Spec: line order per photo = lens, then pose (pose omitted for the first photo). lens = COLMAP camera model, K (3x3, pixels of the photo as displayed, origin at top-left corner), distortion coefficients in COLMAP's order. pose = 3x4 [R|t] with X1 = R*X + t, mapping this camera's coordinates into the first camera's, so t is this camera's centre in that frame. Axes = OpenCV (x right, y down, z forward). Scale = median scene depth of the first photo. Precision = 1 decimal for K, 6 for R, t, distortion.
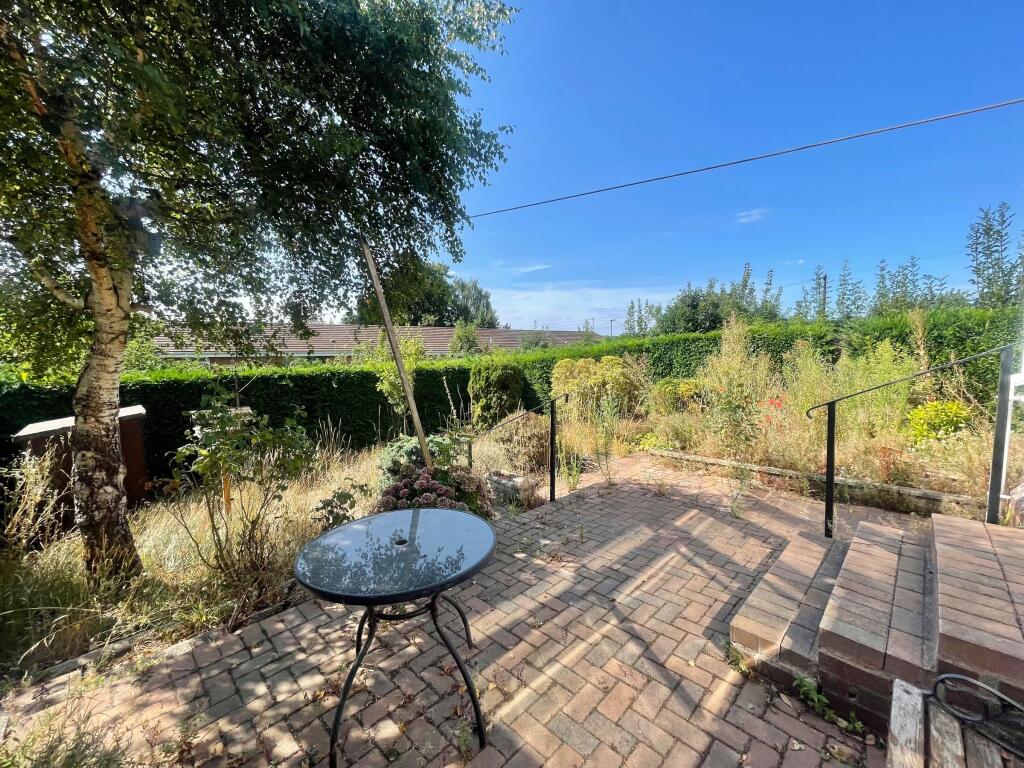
lens RADIAL K [[413.3, 0, 508.4], [0, 413.3, 388.3], [0, 0, 1]] dist [0.002614, 0.000316]
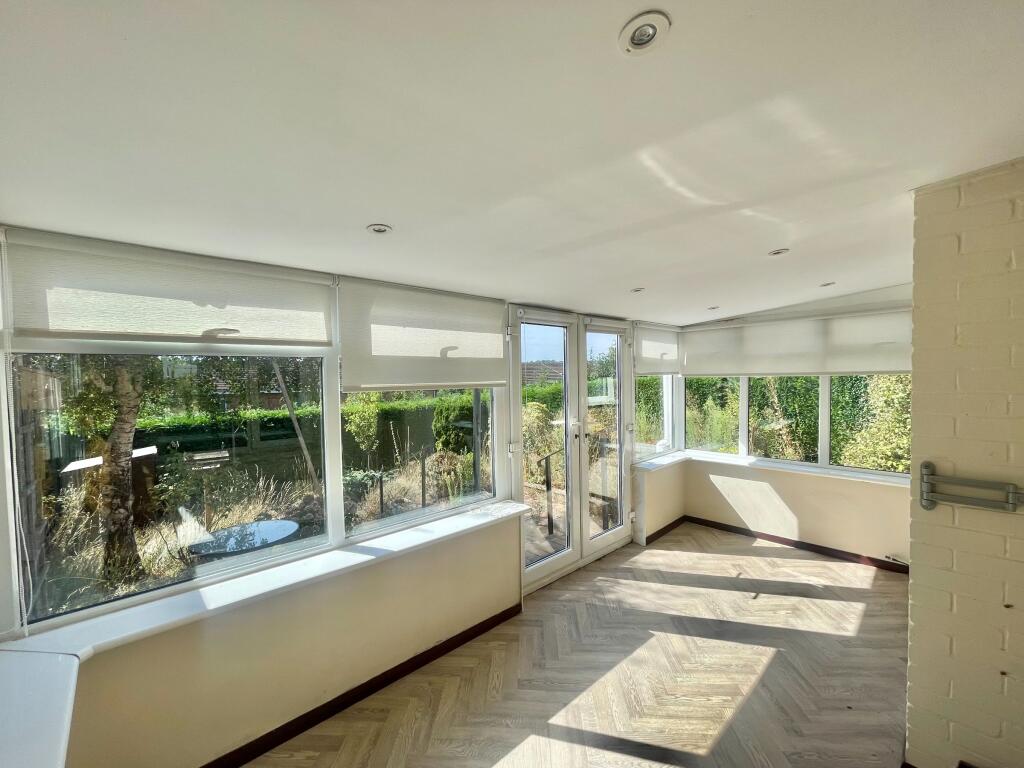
lens RADIAL K [[413.3, 0, 508.4], [0, 413.3, 388.3], [0, 0, 1]] dist [0.002614, 0.000316]
pose [[0.999091, -0.008403, -0.041784, 0.388079], [0.005751, 0.997985, -0.063186, -0.074331], [0.042231, 0.062888, 0.997127, -0.360338]]
